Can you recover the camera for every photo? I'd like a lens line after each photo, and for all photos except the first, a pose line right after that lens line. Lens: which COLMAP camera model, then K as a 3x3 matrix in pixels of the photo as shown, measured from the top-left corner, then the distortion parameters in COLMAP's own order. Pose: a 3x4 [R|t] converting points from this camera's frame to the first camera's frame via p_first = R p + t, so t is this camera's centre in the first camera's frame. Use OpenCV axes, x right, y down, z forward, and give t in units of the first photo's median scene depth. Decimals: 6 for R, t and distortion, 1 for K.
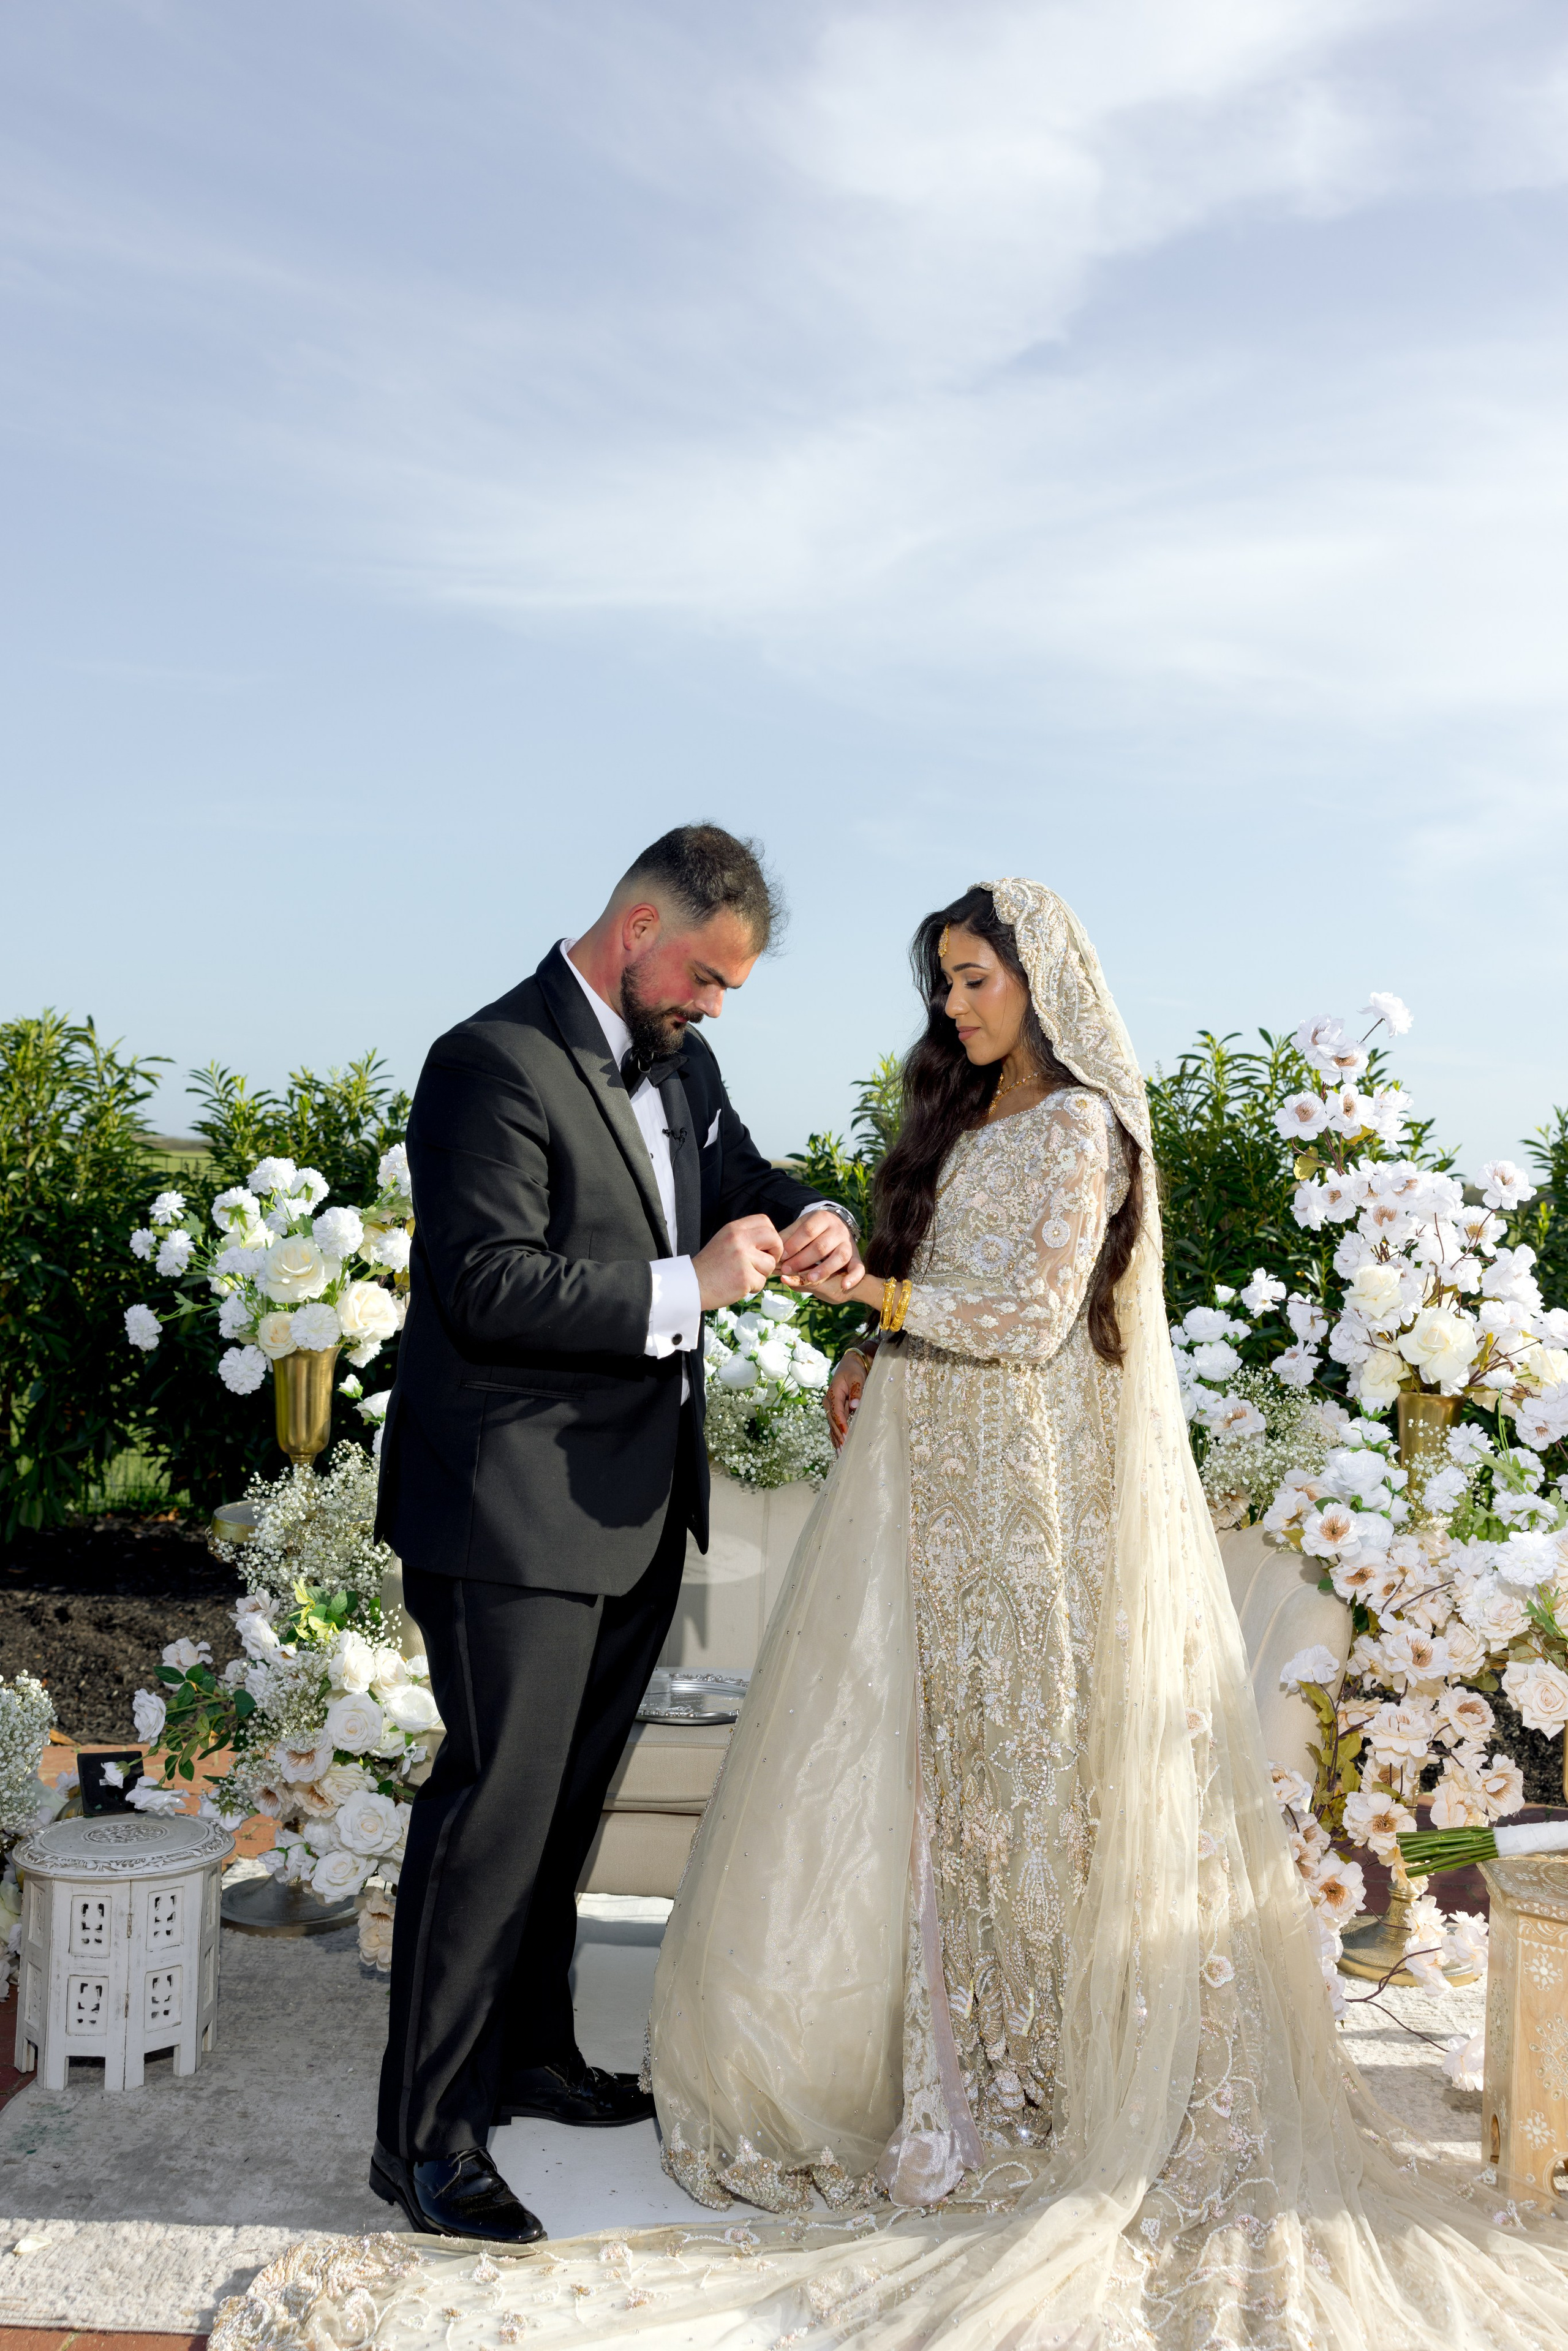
lens RADIAL K [[2190.3, 0, 780.6], [0, 2190.3, 1177.6], [0, 0, 1]] dist [0.000797, 0.000000]
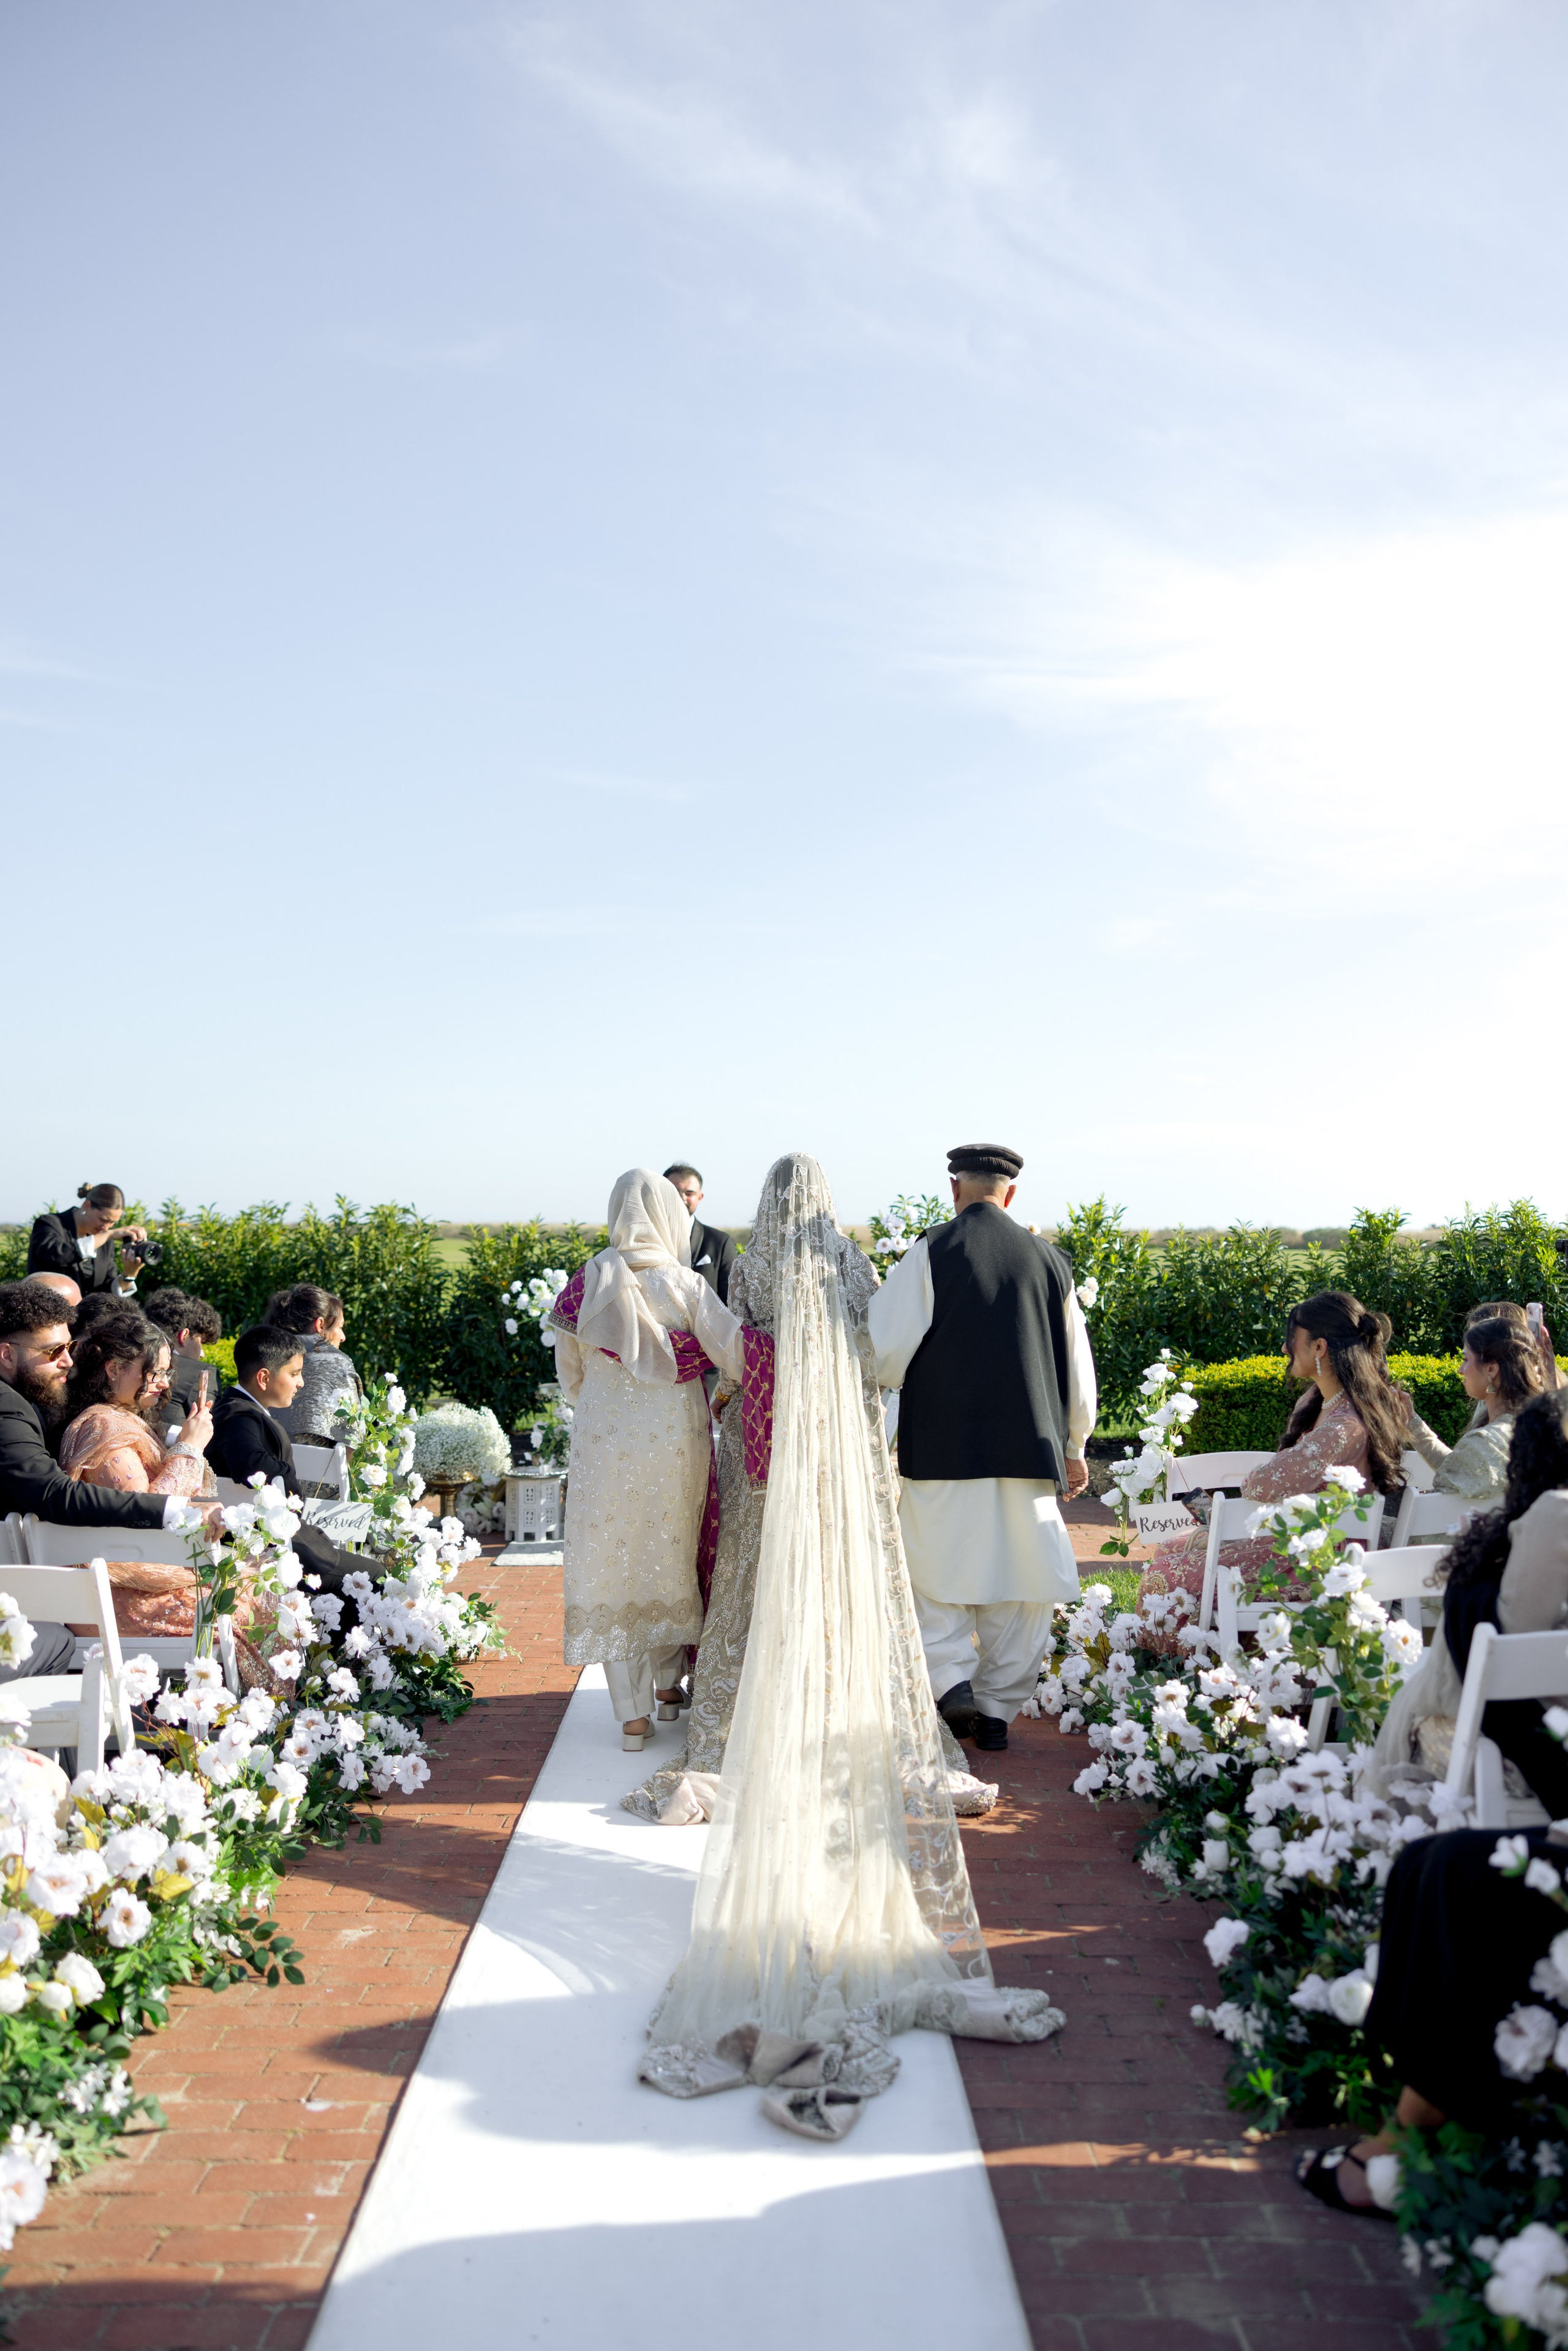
lens RADIAL K [[1822.8, 0, 772.8], [0, 1822.8, 1186.8], [0, 0, 1]] dist [0.008581, -0.008797]
pose [[0.998972, -0.031408, 0.032682, -0.007181], [0.032335, 0.999078, -0.028230, -0.043726], [-0.031765, 0.029258, 0.999067, -1.591548]]
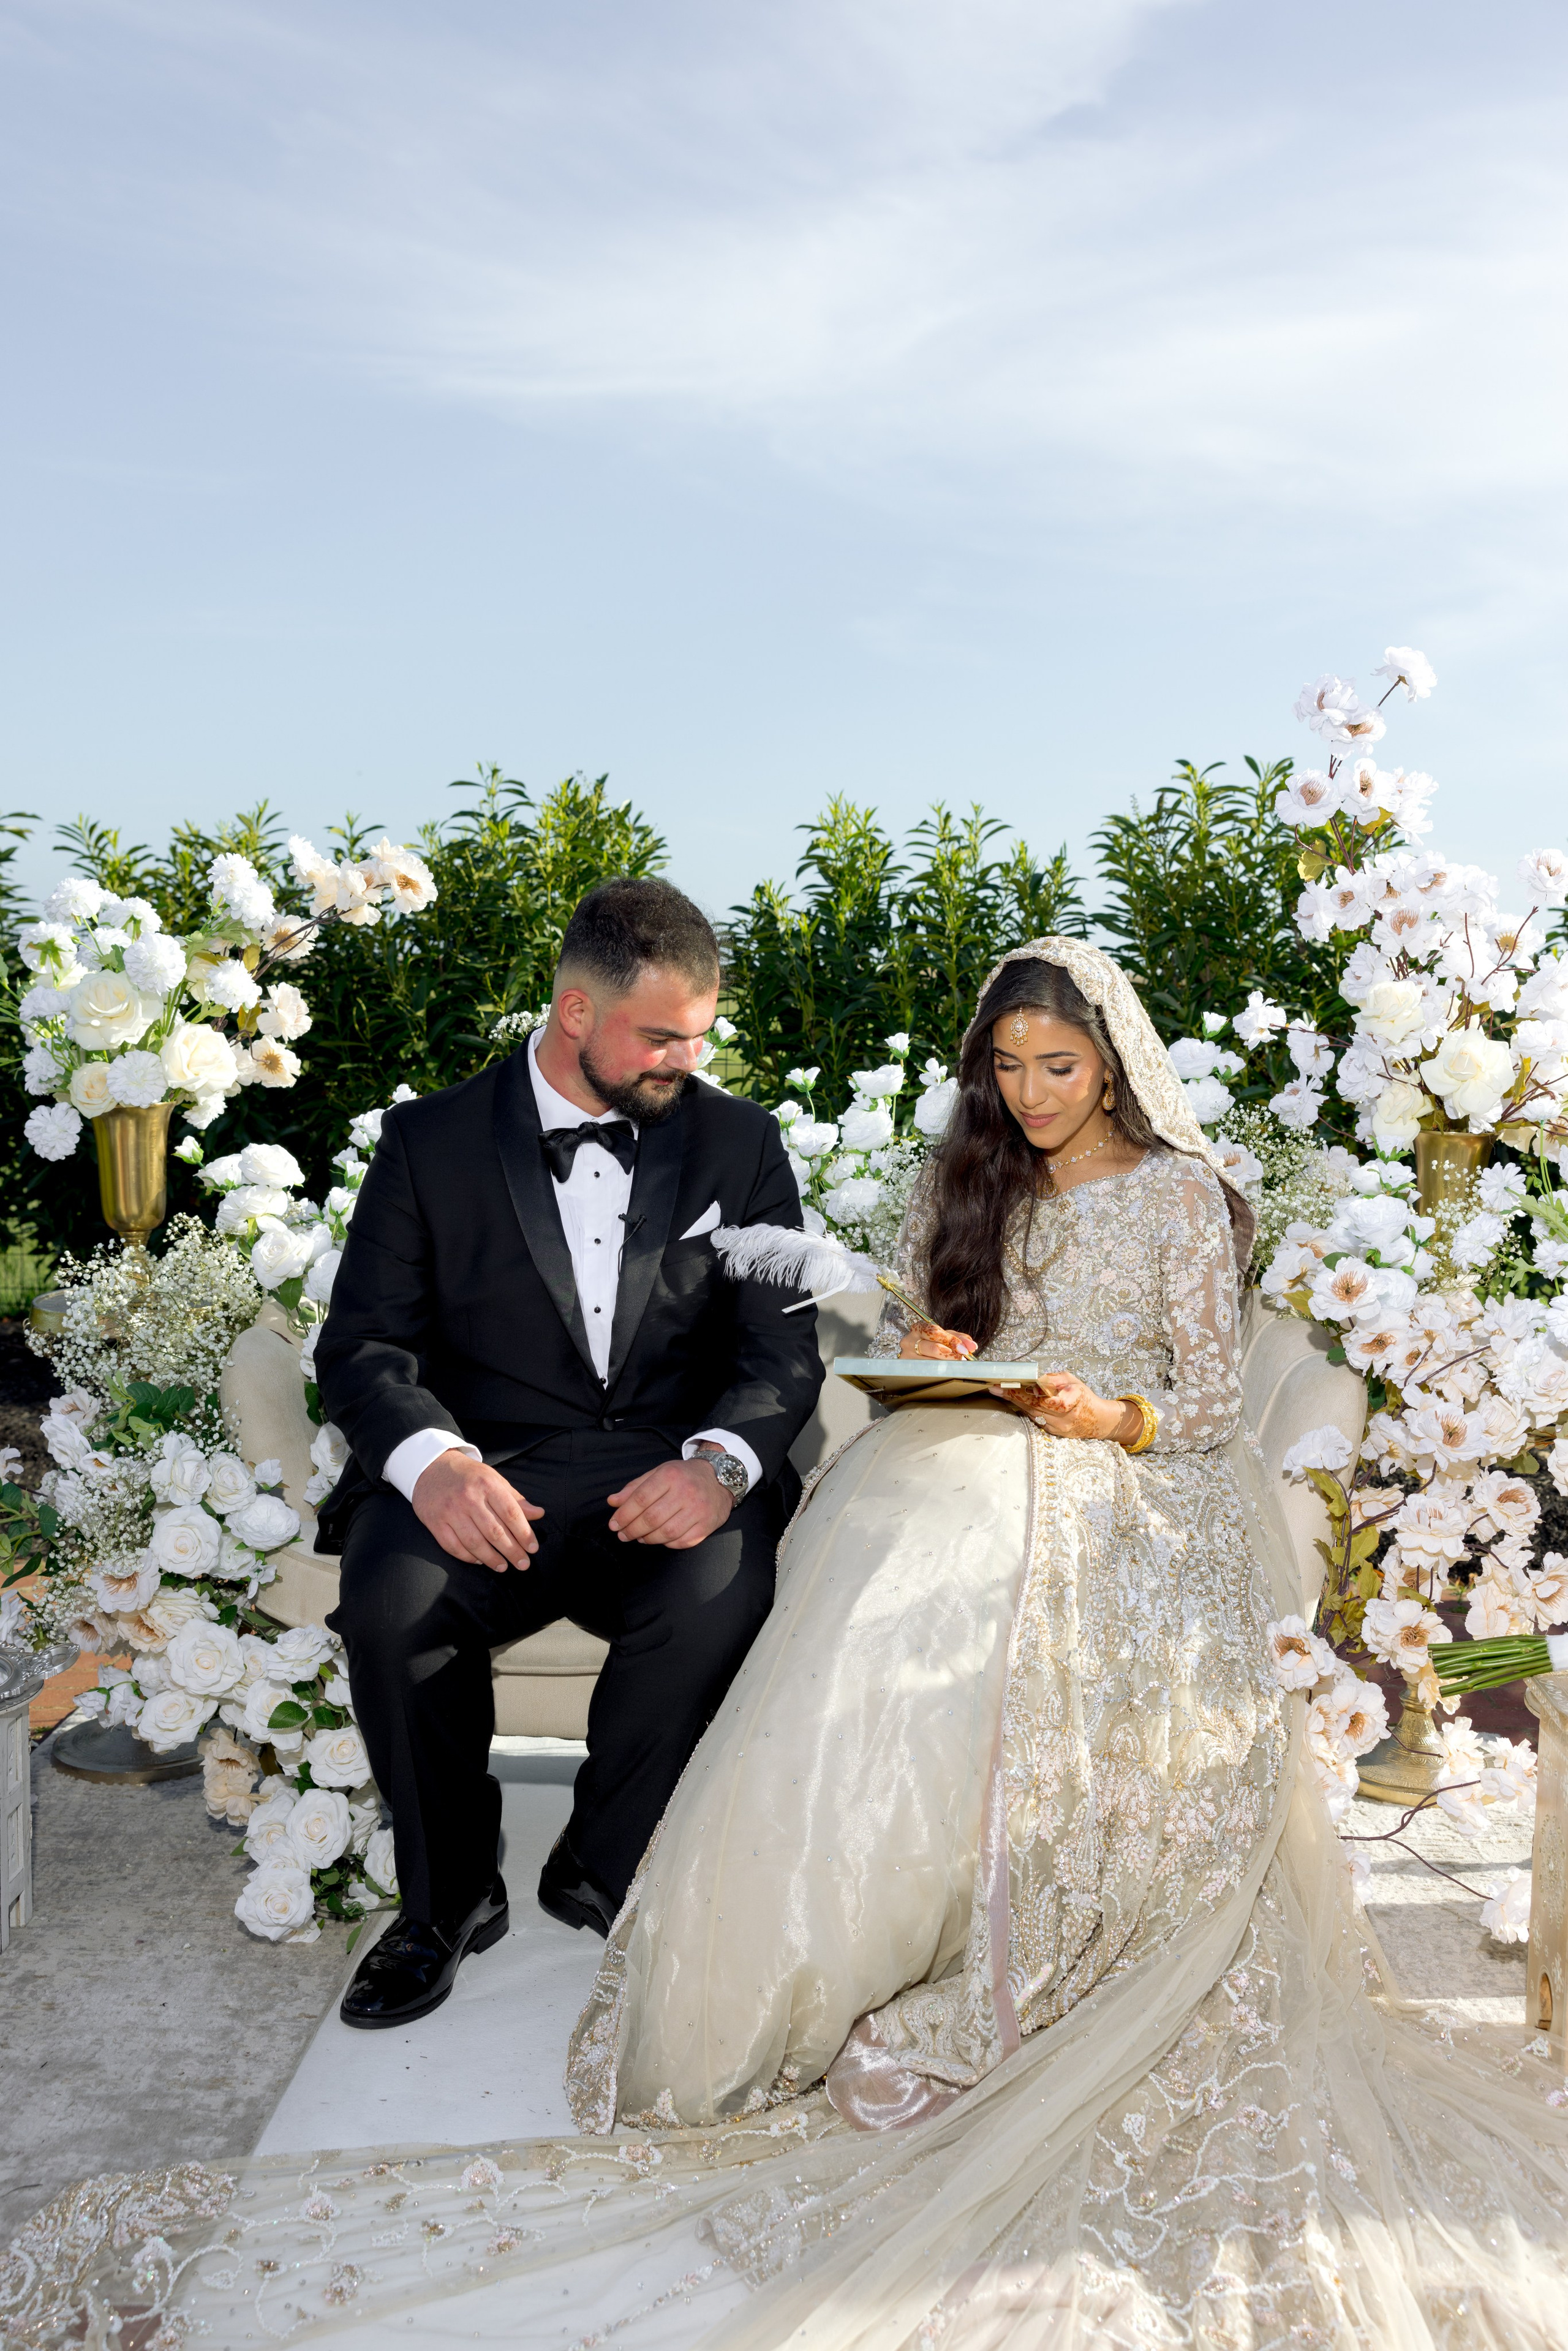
lens RADIAL K [[2175.2, 0, 791.6], [0, 2175.2, 1186.8], [0, 0, 1]] dist [0.009520, 0.000000]
pose [[0.999683, -0.019915, 0.015423, 0.024930], [0.018394, 0.995478, 0.093189, 0.036201], [-0.017209, -0.092876, 0.995529, 0.159459]]
